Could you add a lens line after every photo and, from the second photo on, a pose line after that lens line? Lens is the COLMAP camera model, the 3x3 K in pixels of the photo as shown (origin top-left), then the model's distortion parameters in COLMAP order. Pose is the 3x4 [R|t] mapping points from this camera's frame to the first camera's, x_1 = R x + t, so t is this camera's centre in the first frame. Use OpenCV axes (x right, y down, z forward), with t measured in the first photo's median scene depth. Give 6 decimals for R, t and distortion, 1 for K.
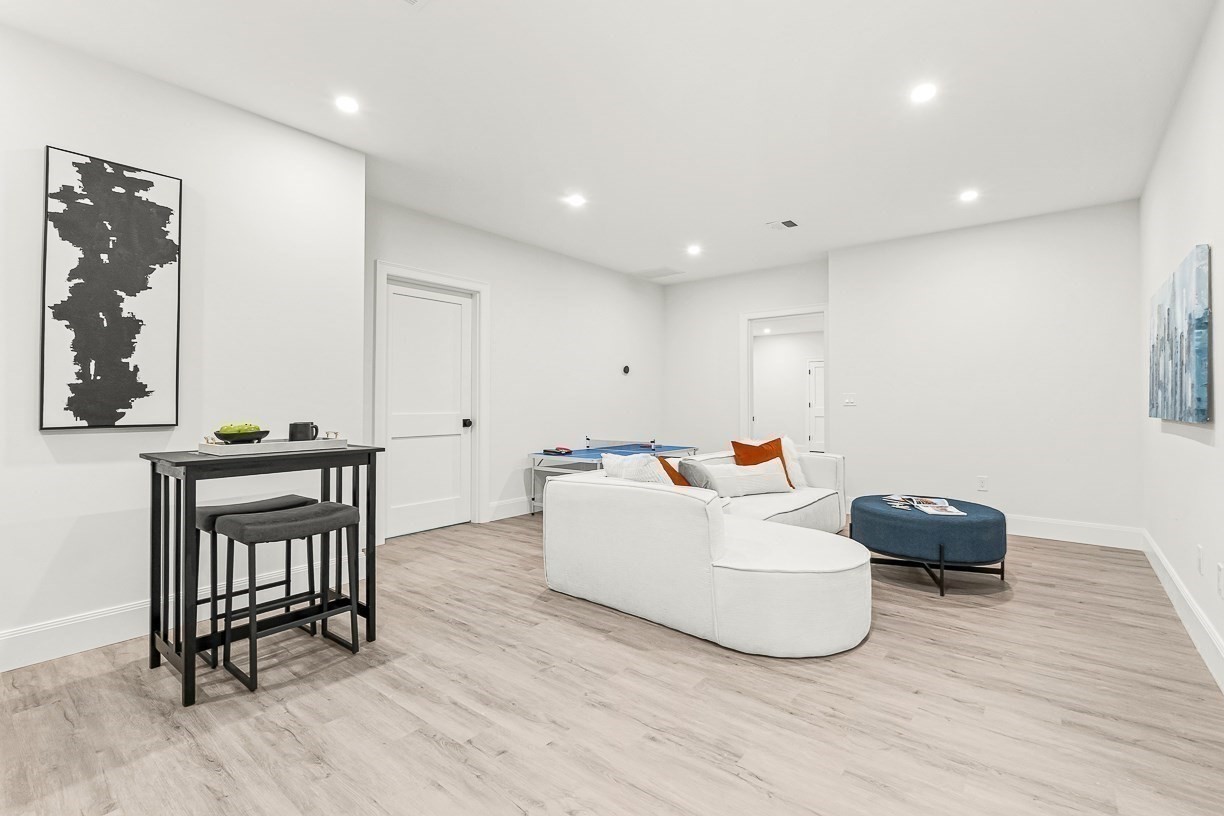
lens RADIAL K [[549.7, 0, 609.8], [0, 549.7, 389.3], [0, 0, 1]] dist [-0.004733, 0.001816]
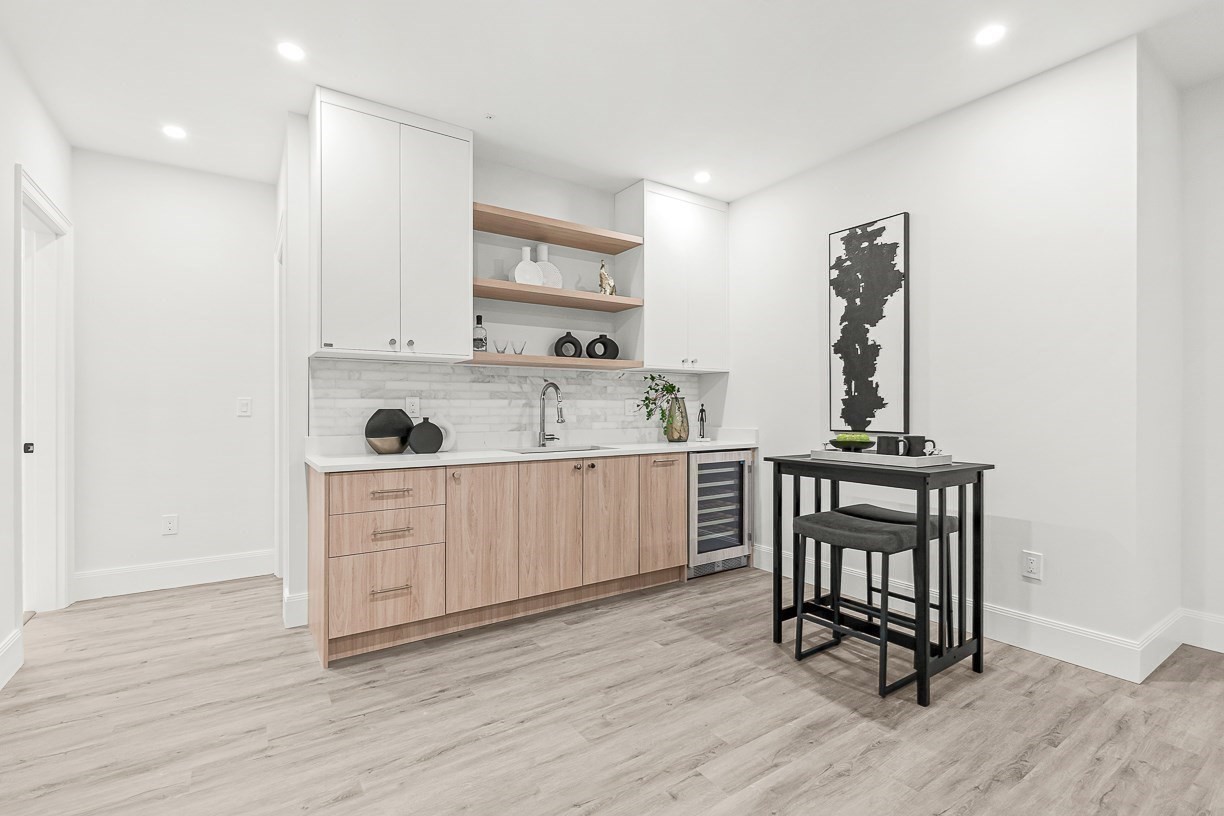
lens RADIAL K [[549.7, 0, 614.5], [0, 549.7, 407.7], [0, 0, 1]] dist [-0.004733, 0.001816]
pose [[-0.272466, 0.001690, -0.962164, 0.500867], [0.020555, 0.999780, -0.004065, 0.005786], [0.961946, -0.020884, -0.272441, 0.814597]]
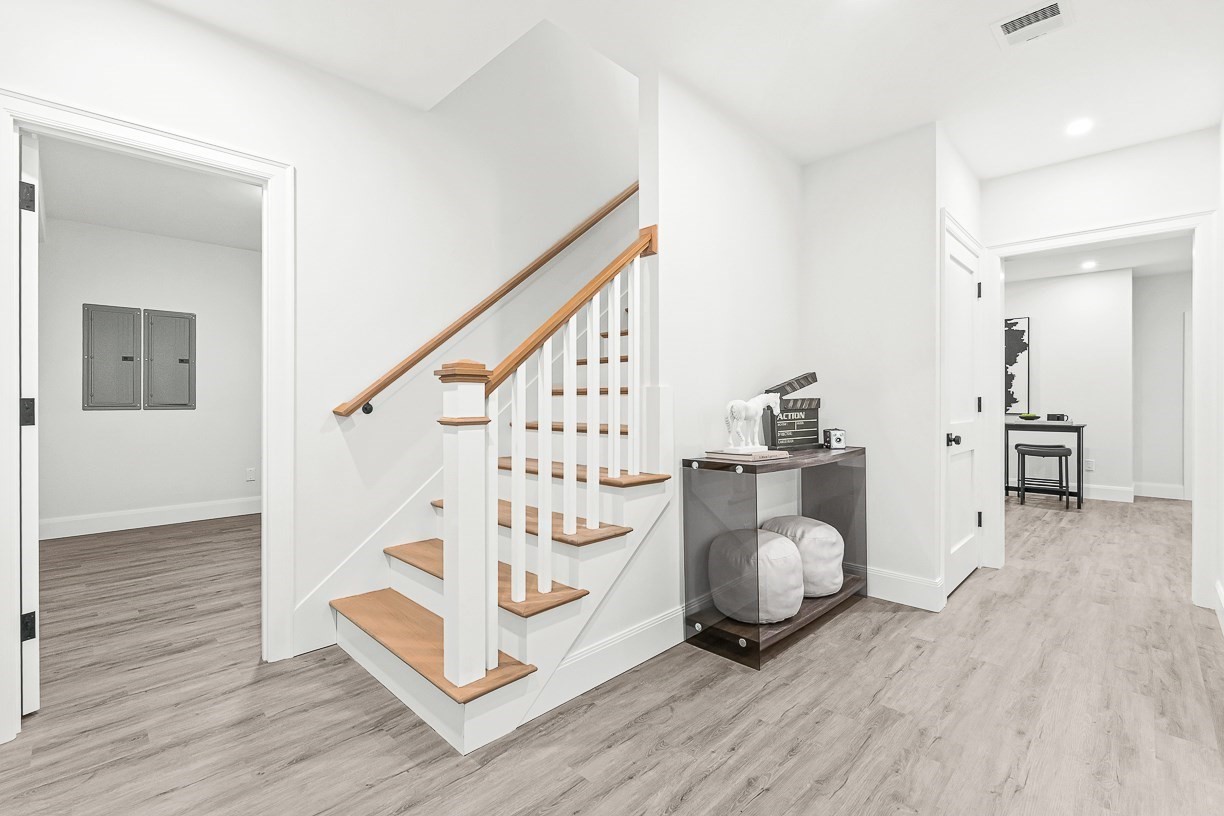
lens RADIAL K [[549.7, 0, 628.4], [0, 549.7, 390.0], [0, 0, 1]] dist [-0.004733, 0.001816]
pose [[-0.052022, -0.023259, -0.998375, 2.056676], [0.002899, 0.999721, -0.023442, 0.007897], [0.998642, -0.004114, -0.051940, -0.802701]]
